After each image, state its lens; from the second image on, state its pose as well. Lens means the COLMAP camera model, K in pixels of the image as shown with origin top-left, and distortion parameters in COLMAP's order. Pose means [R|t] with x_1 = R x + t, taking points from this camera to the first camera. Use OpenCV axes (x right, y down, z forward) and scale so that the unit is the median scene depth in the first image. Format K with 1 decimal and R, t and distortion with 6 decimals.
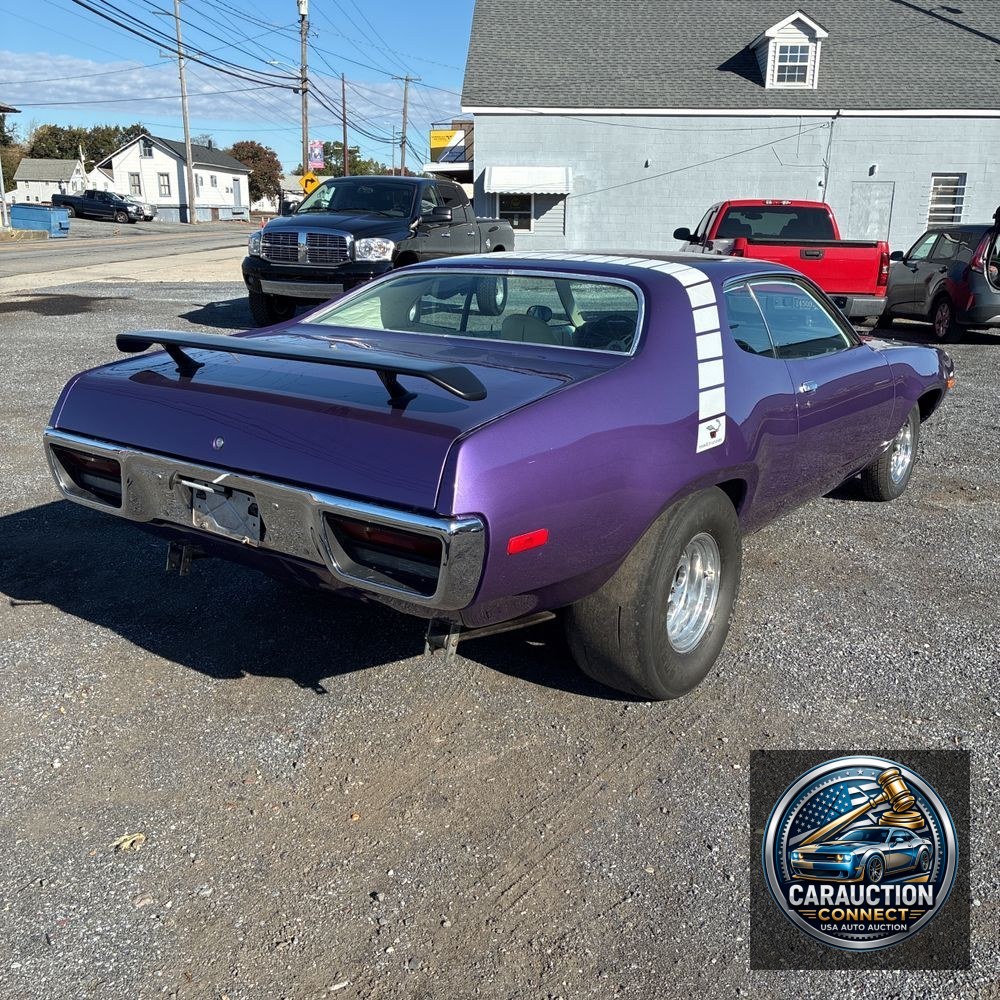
lens RADIAL K [[1006.2, 0, 505.4], [0, 1006.2, 497.4], [0, 0, 1]] dist [0.012999, 0.000000]
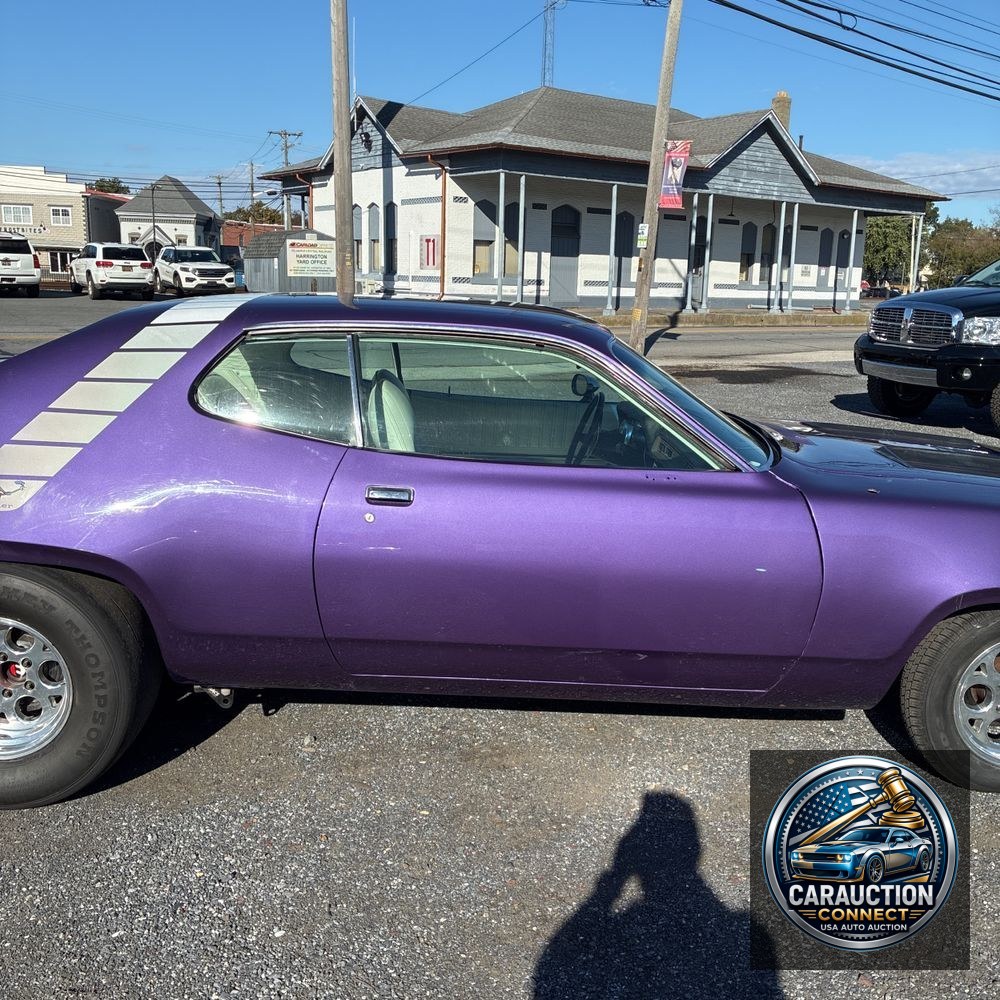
lens RADIAL K [[1006.2, 0, 497.3], [0, 1006.2, 499.4], [0, 0, 1]] dist [0.012999, 0.000000]
pose [[0.599557, 0.170746, -0.781906, 0.150878], [-0.233877, 0.971711, 0.032860, -0.025304], [0.765397, 0.163169, 0.622529, 0.110915]]
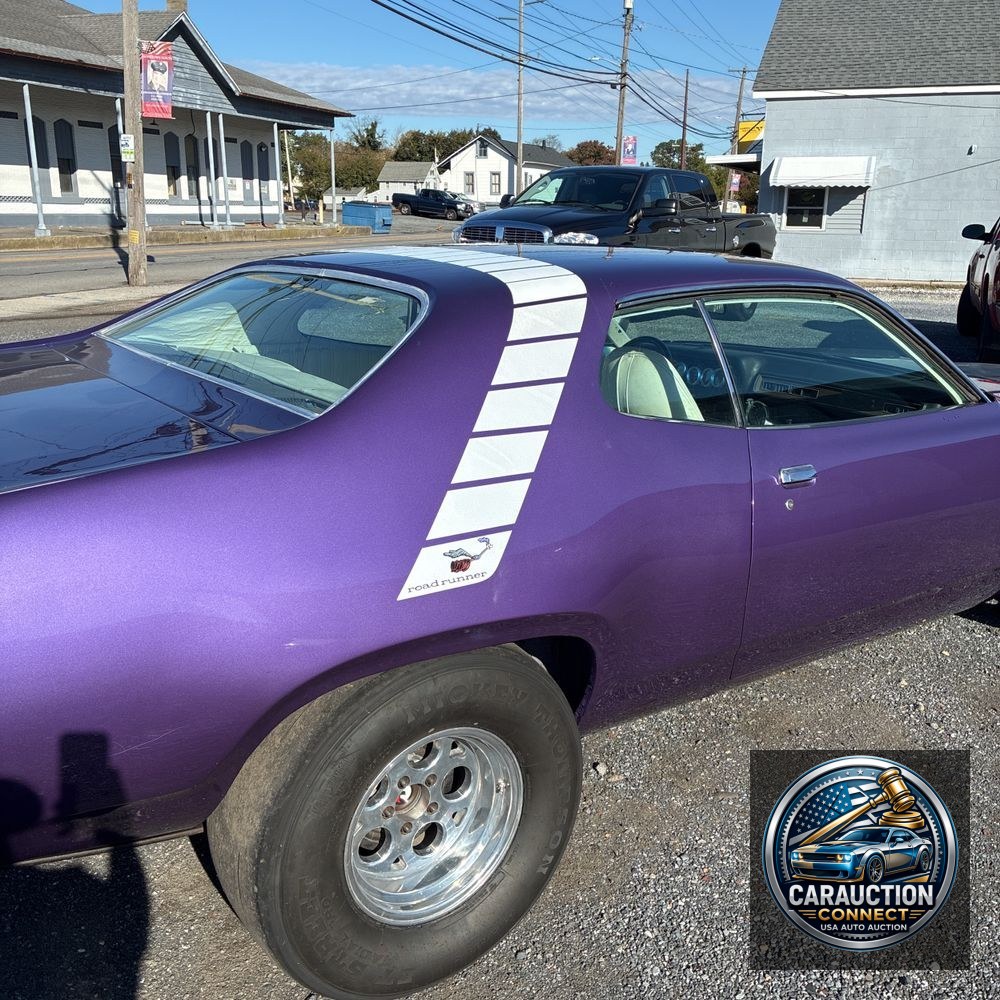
lens RADIAL K [[1006.2, 0, 495.7], [0, 1006.2, 494.7], [0, 0, 1]] dist [0.012999, 0.000000]
pose [[0.944630, 0.090167, -0.315507, 0.055948], [-0.090533, 0.995802, 0.013527, -0.015610], [0.315402, 0.015786, 0.948827, 0.064496]]
